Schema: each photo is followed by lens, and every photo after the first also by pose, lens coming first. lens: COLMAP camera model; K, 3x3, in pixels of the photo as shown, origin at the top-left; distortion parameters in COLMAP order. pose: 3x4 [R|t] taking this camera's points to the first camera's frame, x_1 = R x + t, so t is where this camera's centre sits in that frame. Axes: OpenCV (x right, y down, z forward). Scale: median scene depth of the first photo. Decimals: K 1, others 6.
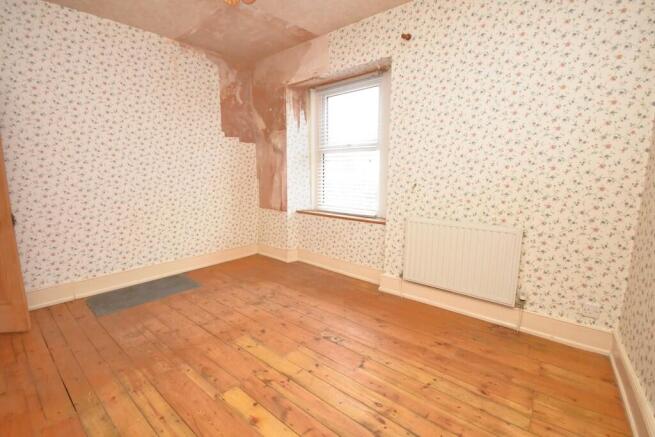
lens RADIAL K [[298.2, 0, 329.3], [0, 298.2, 219.4], [0, 0, 1]] dist [-0.004405, -0.001400]
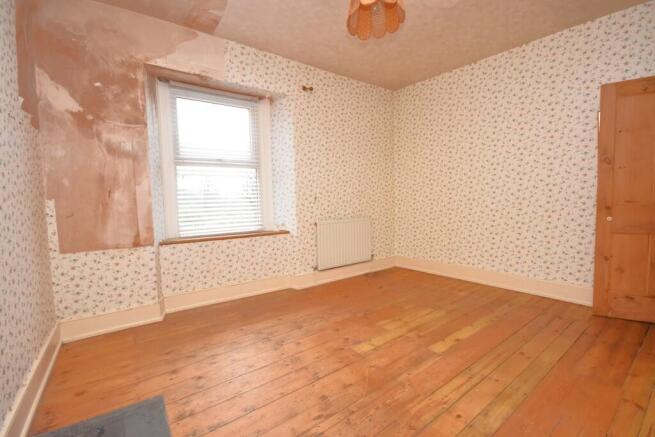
lens RADIAL K [[298.2, 0, 327.3], [0, 298.2, 218.2], [0, 0, 1]] dist [-0.004405, -0.001400]
pose [[0.211722, -0.069724, 0.974840, -0.873212], [0.171364, 0.984648, 0.033208, -0.050828], [-0.962189, 0.160021, 0.220420, 0.572157]]
